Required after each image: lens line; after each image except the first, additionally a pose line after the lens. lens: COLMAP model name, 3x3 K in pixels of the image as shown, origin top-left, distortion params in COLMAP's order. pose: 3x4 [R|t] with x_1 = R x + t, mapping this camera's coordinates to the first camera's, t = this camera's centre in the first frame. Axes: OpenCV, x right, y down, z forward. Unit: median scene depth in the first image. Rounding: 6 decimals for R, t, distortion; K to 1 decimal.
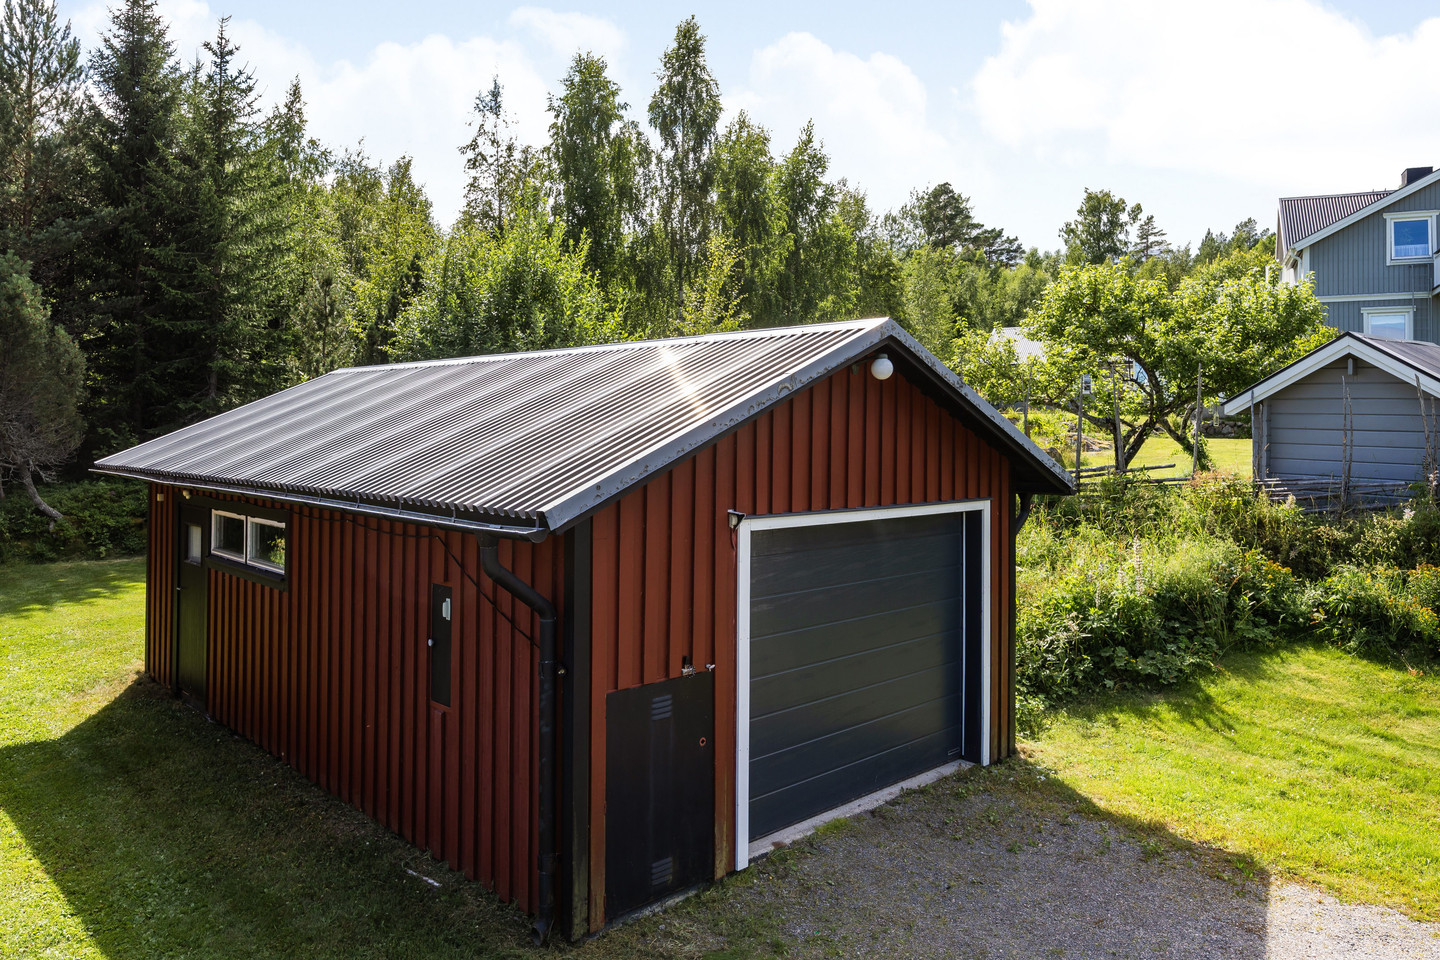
lens RADIAL K [[1059.8, 0, 716.1], [0, 1059.8, 394.4], [0, 0, 1]] dist [-0.013910, -0.000026]
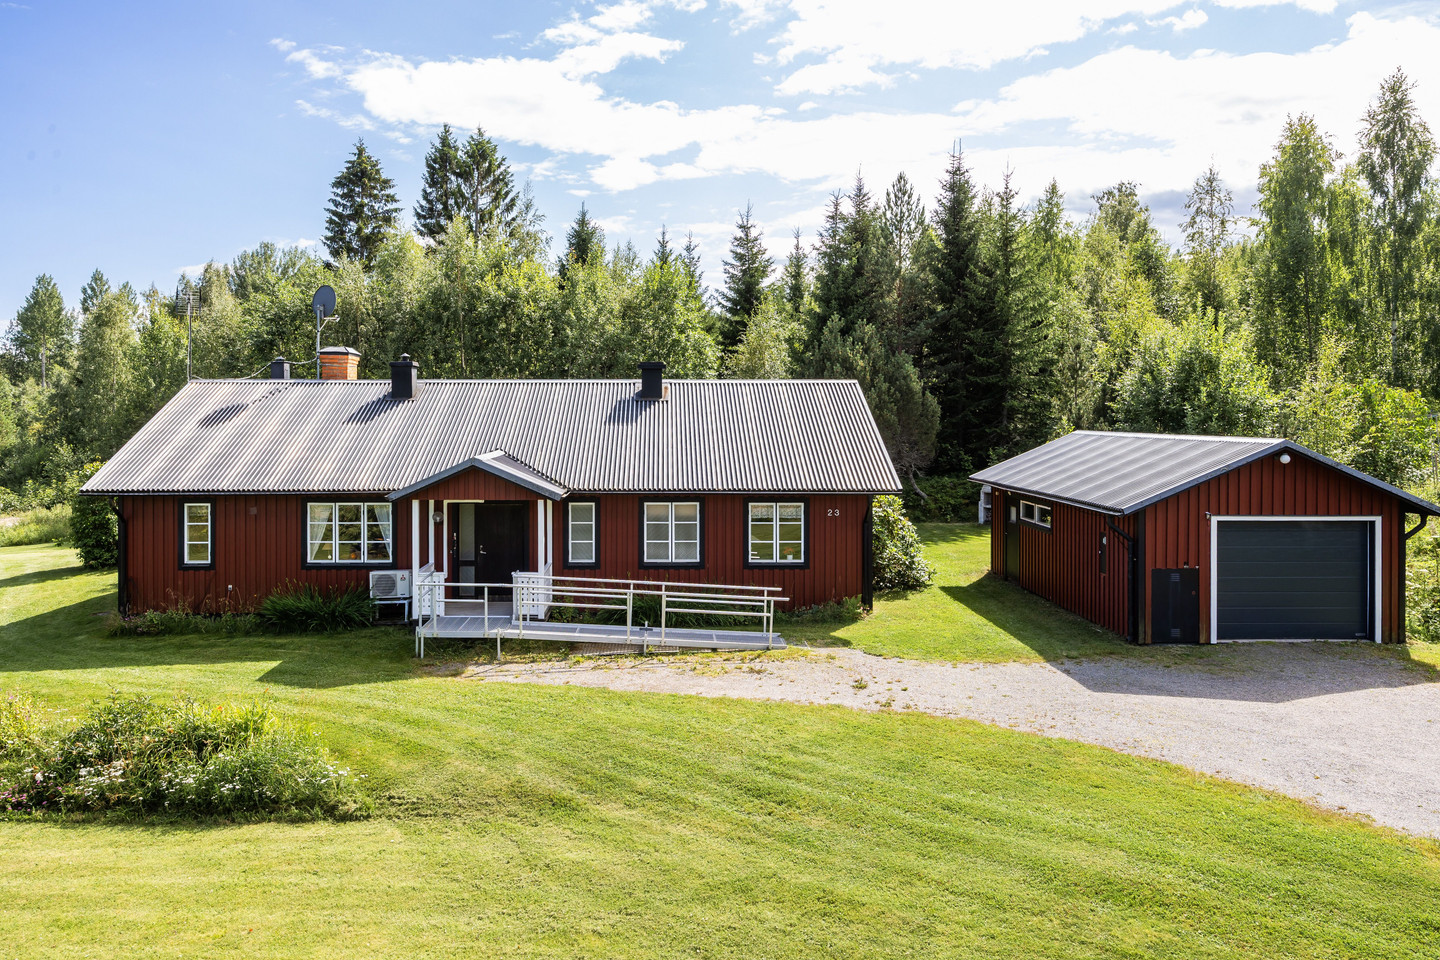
lens RADIAL K [[1059.8, 0, 716.1], [0, 1059.8, 394.4], [0, 0, 1]] dist [-0.013910, -0.000026]
pose [[0.768370, -0.010137, -0.639925, 0.241866], [0.017714, 0.999828, 0.005433, -0.071377], [0.639760, -0.015510, 0.768418, -0.585454]]
